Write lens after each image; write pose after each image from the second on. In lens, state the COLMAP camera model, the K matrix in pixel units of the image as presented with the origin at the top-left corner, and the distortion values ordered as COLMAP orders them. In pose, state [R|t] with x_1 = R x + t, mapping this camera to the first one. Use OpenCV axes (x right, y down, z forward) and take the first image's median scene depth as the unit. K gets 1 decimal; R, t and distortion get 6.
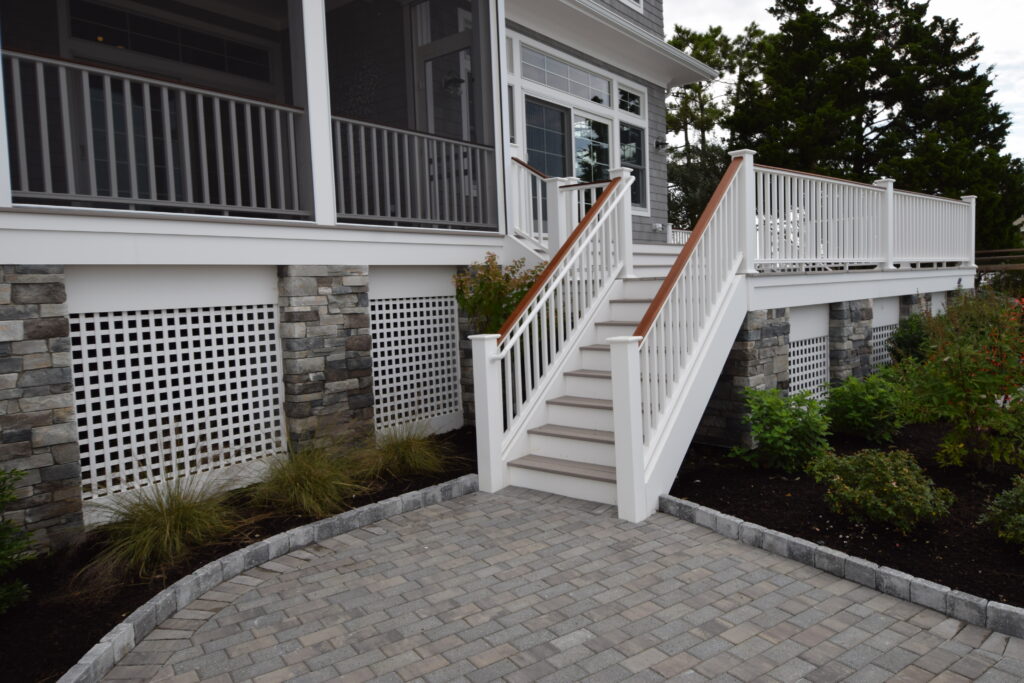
lens RADIAL K [[678.0, 0, 518.2], [0, 678.0, 330.7], [0, 0, 1]] dist [-0.000790, 0.002419]
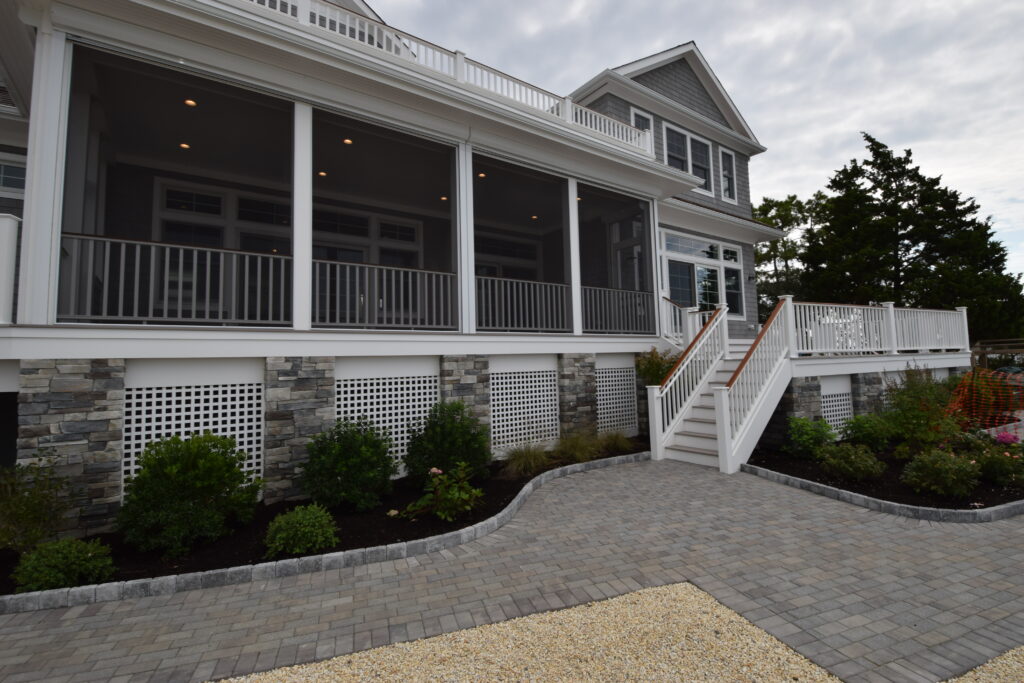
lens RADIAL K [[481.2, 0, 527.8], [0, 481.2, 329.4], [0, 0, 1]] dist [-0.007036, -0.008965]
pose [[0.965496, -0.009098, -0.260258, -0.031829], [-0.024456, 0.991805, -0.125400, 0.025525], [0.259266, 0.127438, 0.957361, -0.526509]]
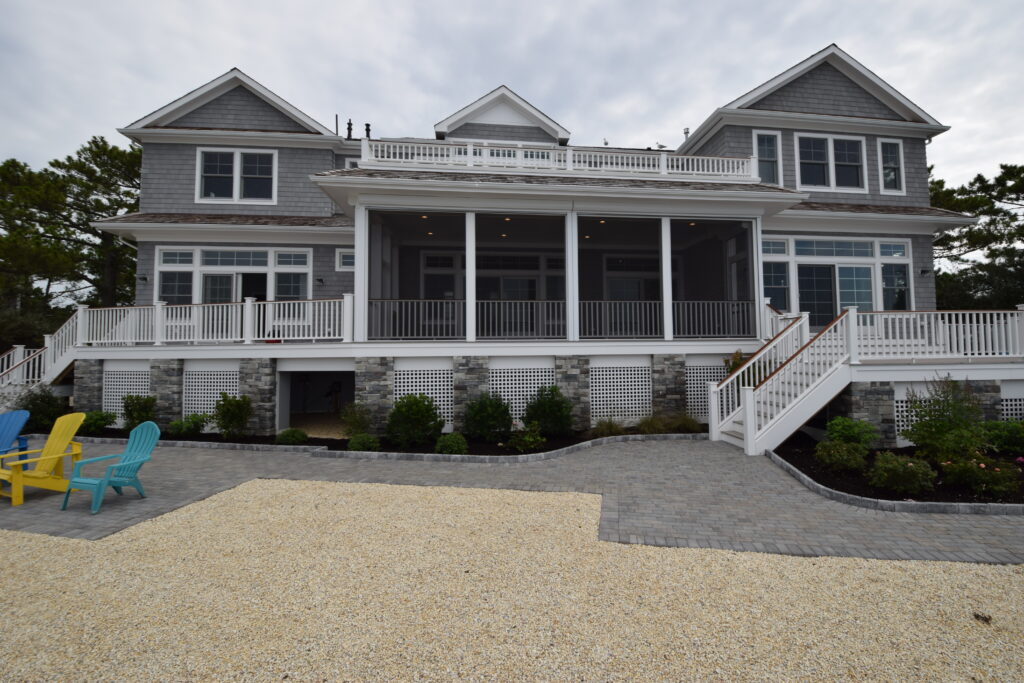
lens RADIAL K [[457.3, 0, 533.4], [0, 457.3, 331.0], [0, 0, 1]] dist [-0.014385, -0.002274]
pose [[0.694841, -0.001230, -0.719162, 0.678502], [-0.062993, 0.996051, -0.062567, -0.035265], [0.716399, 0.088776, 0.692019, -0.718161]]
